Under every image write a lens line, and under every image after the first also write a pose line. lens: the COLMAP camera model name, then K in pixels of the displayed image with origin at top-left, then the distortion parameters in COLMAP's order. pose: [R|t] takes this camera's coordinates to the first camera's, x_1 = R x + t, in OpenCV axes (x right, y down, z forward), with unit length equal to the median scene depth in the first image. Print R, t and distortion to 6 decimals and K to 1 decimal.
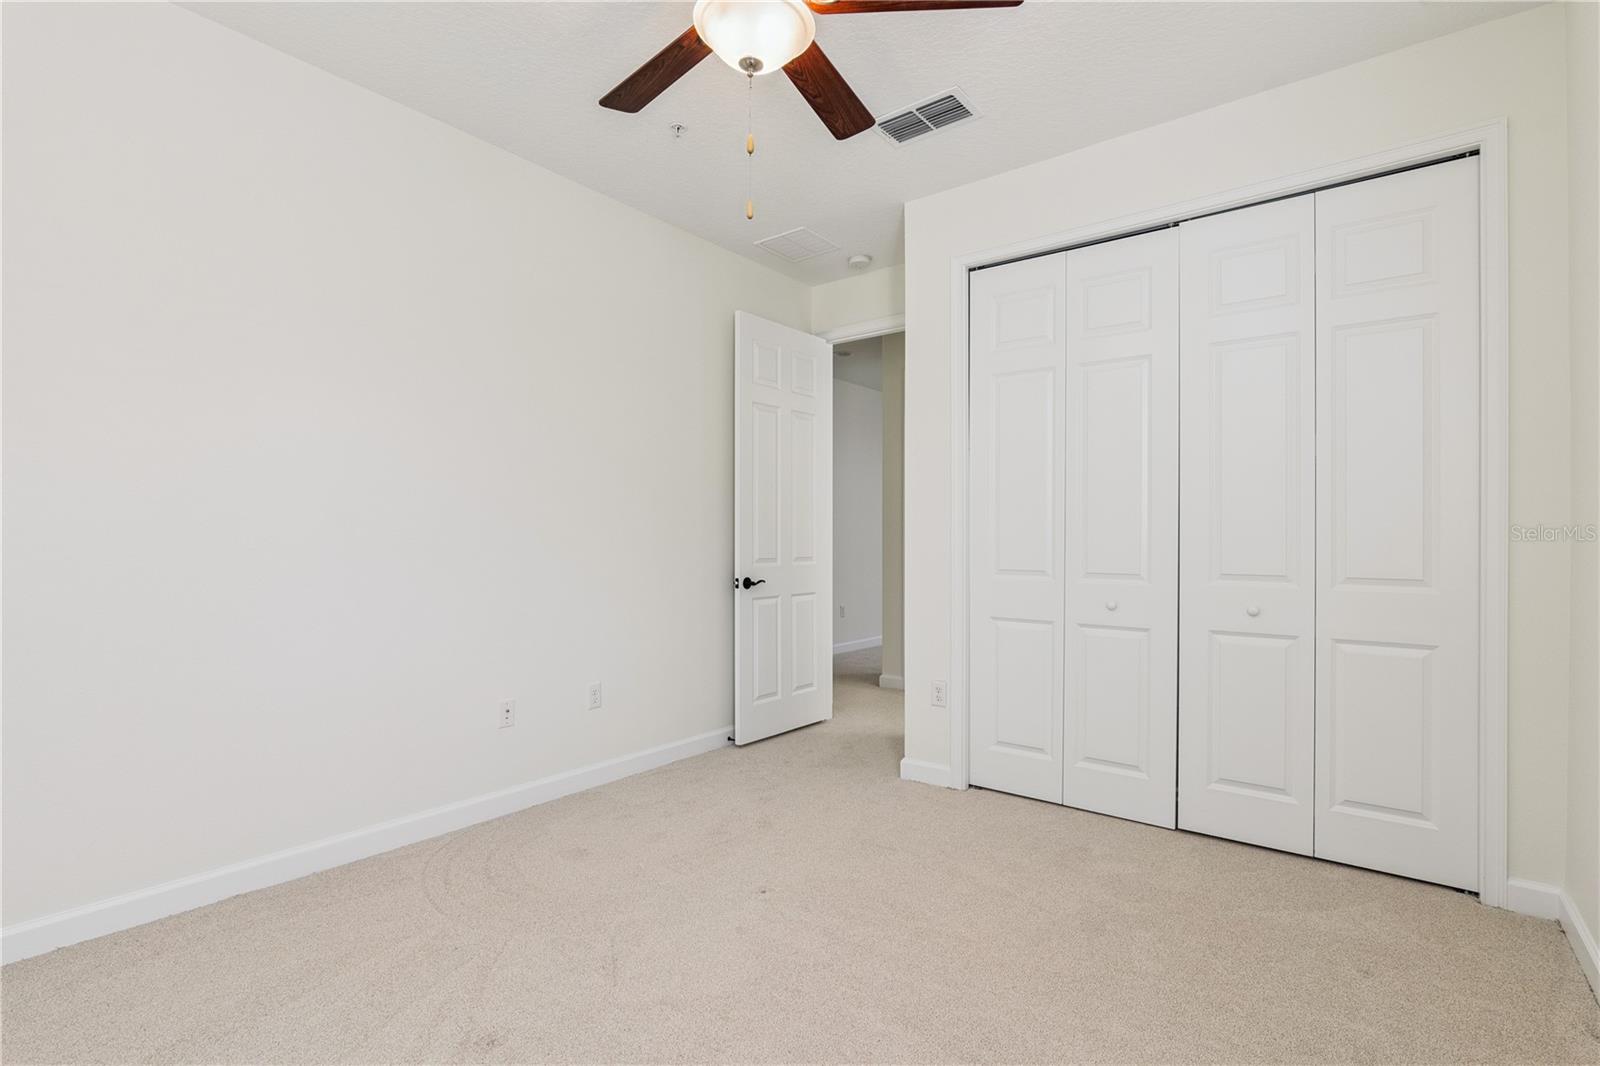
lens RADIAL K [[756.1, 0, 800.4], [0, 756.1, 530.9], [0, 0, 1]] dist [-0.015974, 0.005307]
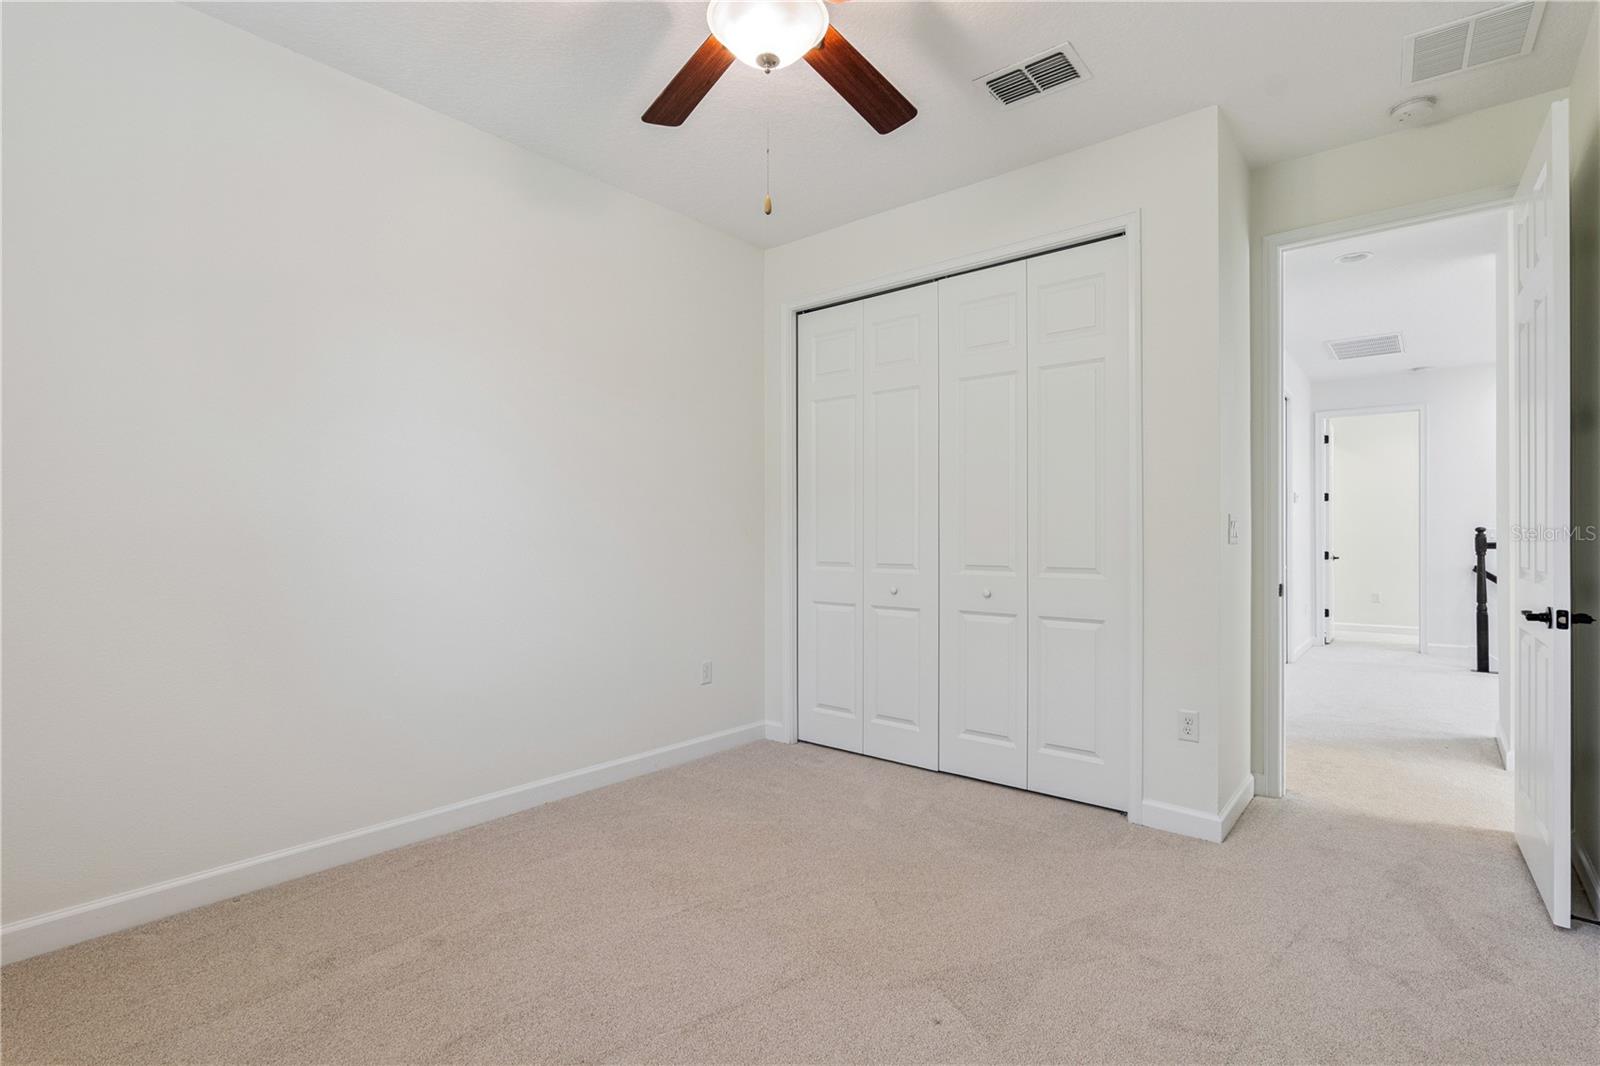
lens RADIAL K [[756.1, 0, 799.3], [0, 756.1, 536.2], [0, 0, 1]] dist [-0.015974, 0.005307]
pose [[0.999502, -0.001510, -0.031510, 0.274357], [0.001884, 0.999928, 0.011851, -0.004452], [0.031489, -0.011905, 0.999433, -0.215329]]
